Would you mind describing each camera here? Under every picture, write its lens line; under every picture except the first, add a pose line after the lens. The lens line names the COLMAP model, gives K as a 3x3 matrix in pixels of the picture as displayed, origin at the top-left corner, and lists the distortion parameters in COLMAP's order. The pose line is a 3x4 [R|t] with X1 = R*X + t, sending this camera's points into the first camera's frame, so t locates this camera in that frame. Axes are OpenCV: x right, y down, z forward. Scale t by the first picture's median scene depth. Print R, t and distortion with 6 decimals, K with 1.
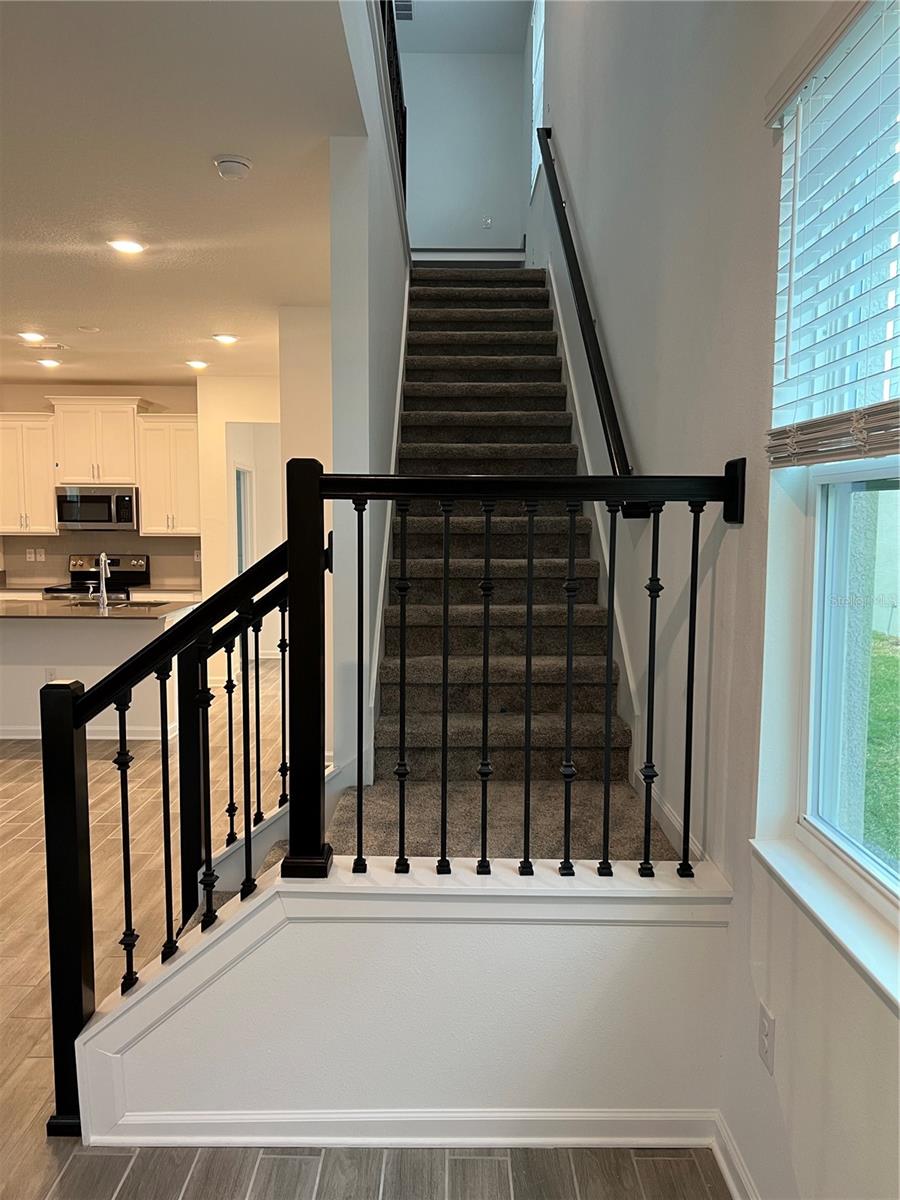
lens RADIAL K [[888.6, 0, 451.2], [0, 888.6, 602.0], [0, 0, 1]] dist [0.034702, -0.048022]
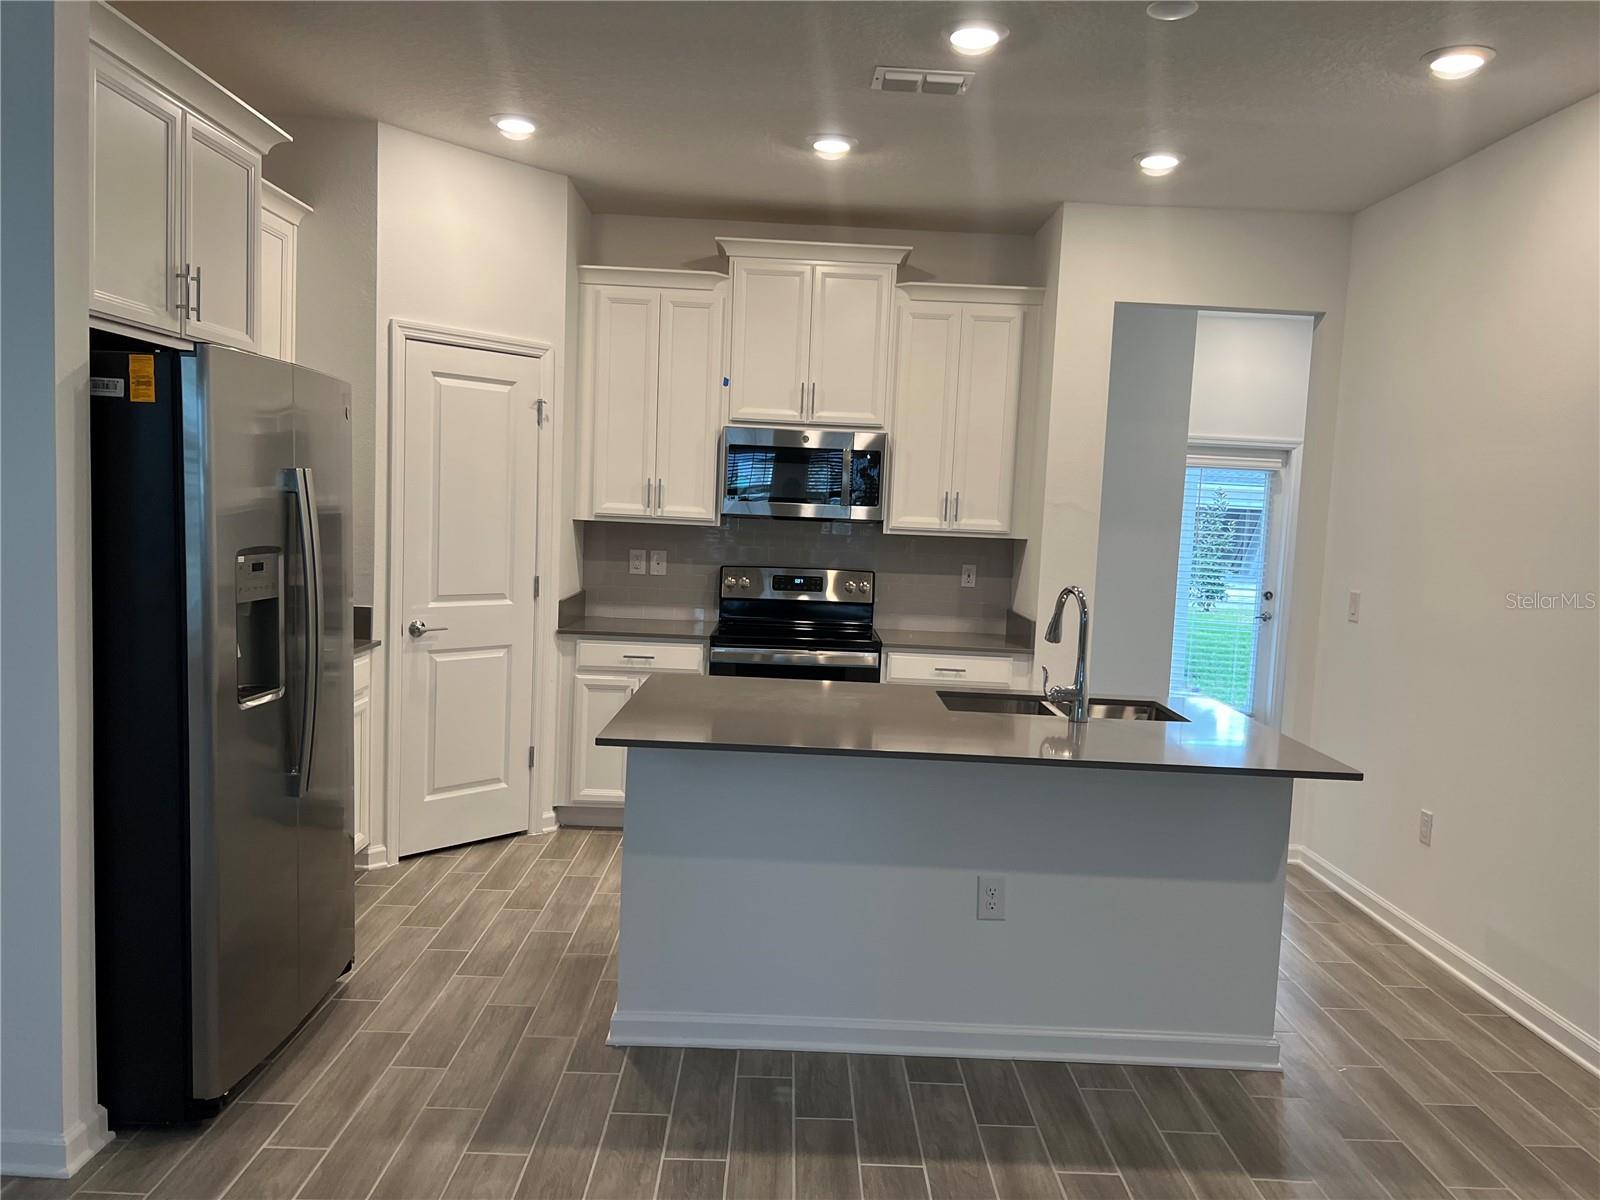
lens RADIAL K [[1184.8, 0, 805.8], [0, 1184.8, 601.5], [0, 0, 1]] dist [0.034702, -0.048022]
pose [[0.999115, 0.037226, 0.019572, -0.720250], [-0.037133, 0.999297, -0.005112, -0.056571], [-0.019749, 0.004381, 0.999795, 0.626128]]
